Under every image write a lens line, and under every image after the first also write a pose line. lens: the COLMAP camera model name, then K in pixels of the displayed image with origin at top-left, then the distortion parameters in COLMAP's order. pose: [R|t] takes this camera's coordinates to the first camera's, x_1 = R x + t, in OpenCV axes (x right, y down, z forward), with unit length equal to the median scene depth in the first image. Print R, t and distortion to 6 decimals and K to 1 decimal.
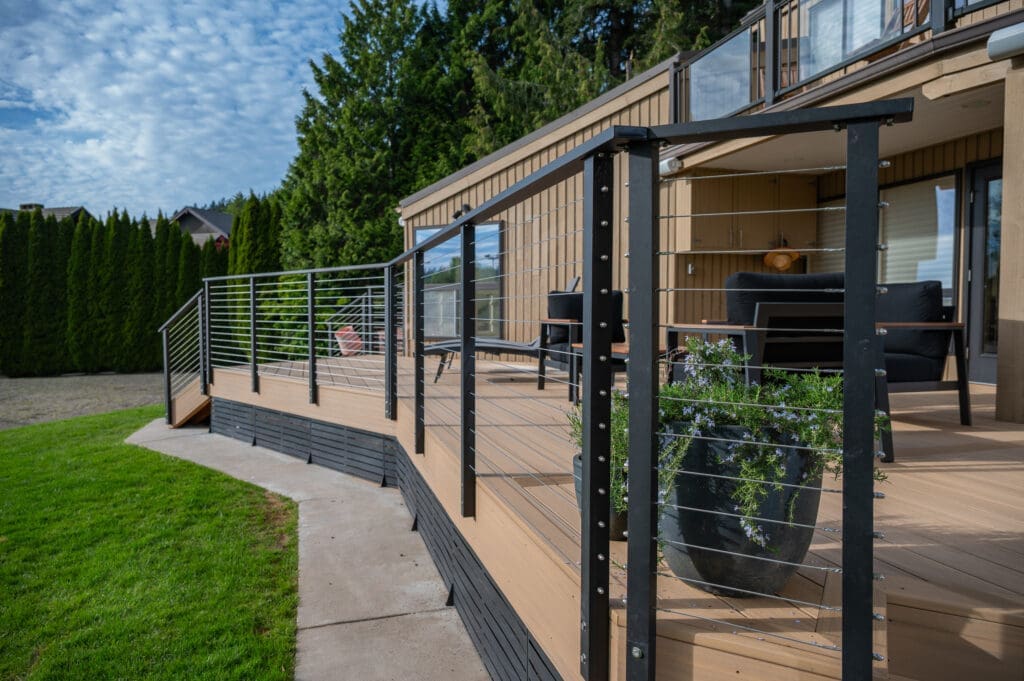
lens RADIAL K [[685.8, 0, 512.0], [0, 685.8, 340.5], [0, 0, 1]] dist [-0.004848, -0.000721]
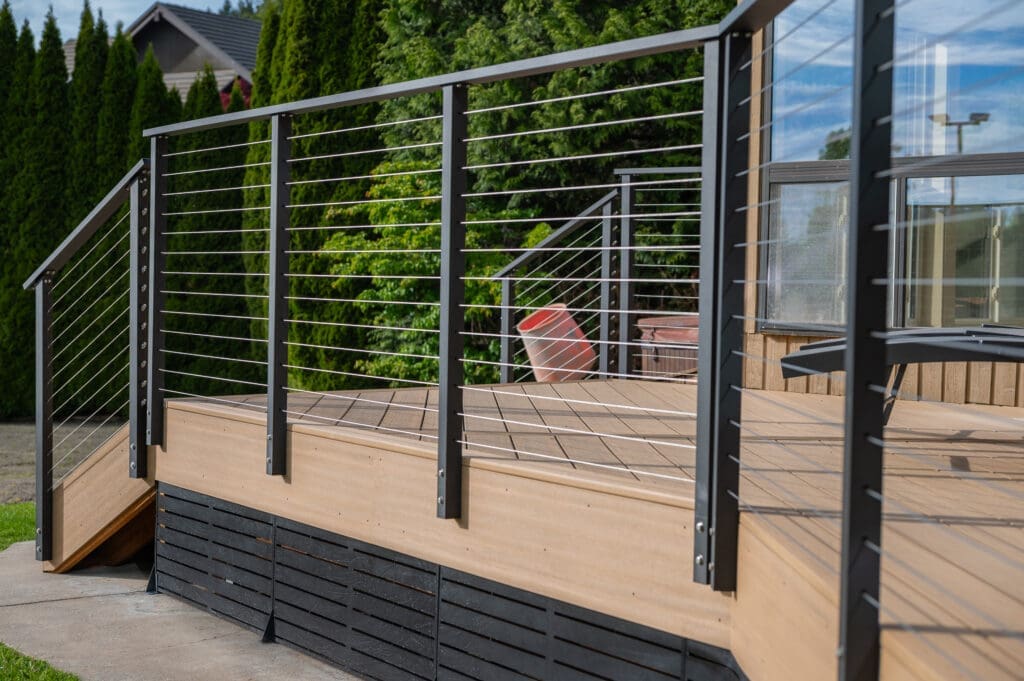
lens RADIAL K [[1845.0, 0, 512.0], [0, 1845.0, 340.5], [0, 0, 1]] dist [-0.013412, 0.074015]
pose [[0.967682, 0.023357, -0.251091, -0.046711], [-0.026825, 0.999586, -0.010398, 0.016466], [0.250744, 0.016797, 0.967908, 0.168414]]
